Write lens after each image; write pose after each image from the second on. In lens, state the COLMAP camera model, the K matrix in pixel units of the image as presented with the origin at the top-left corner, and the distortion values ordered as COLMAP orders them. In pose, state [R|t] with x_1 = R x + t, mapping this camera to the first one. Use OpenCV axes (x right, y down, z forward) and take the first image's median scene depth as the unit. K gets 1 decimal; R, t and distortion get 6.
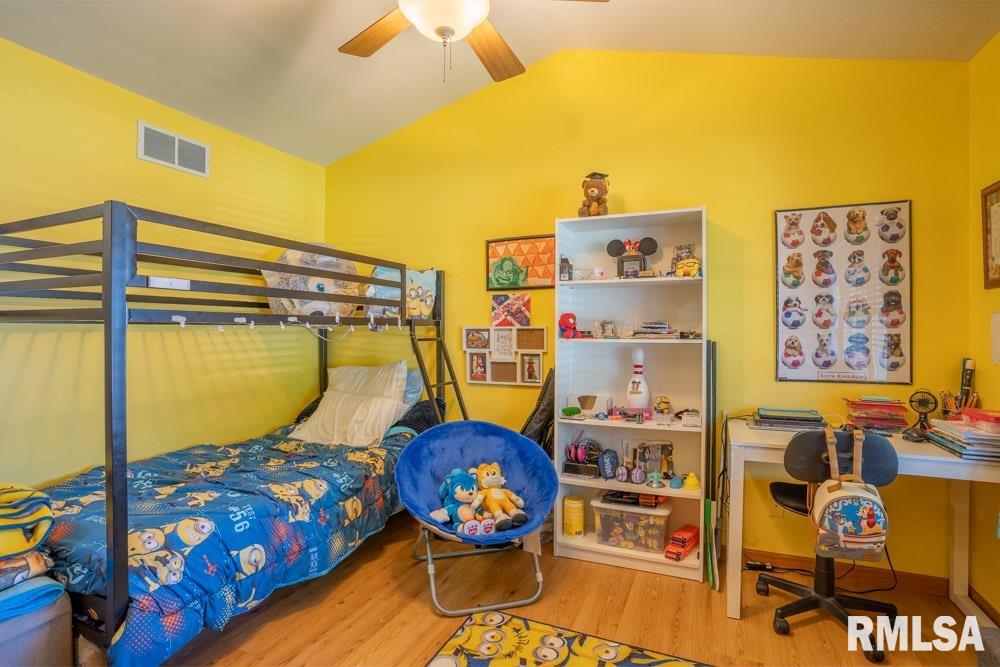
lens RADIAL K [[500.2, 0, 496.9], [0, 500.2, 328.8], [0, 0, 1]] dist [-0.057847, 0.023538]
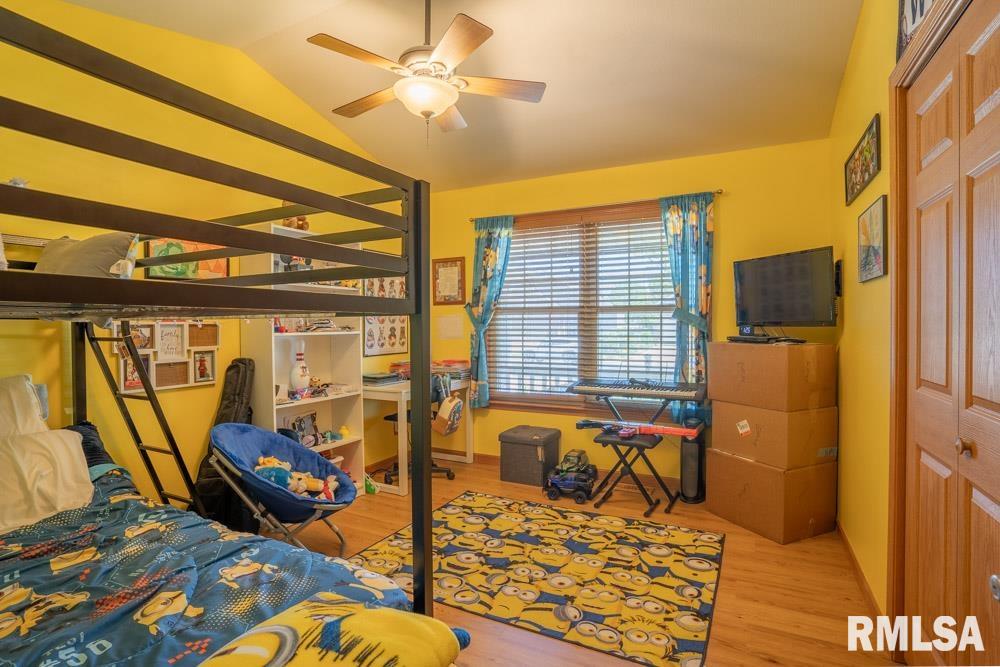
lens RADIAL K [[500.2, 0, 497.5], [0, 500.2, 330.9], [0, 0, 1]] dist [-0.057847, 0.023538]
pose [[0.061899, -0.013015, 0.997998, -0.817083], [0.006363, 0.999900, 0.012645, 0.003858], [-0.998062, 0.005568, 0.061976, 0.389155]]
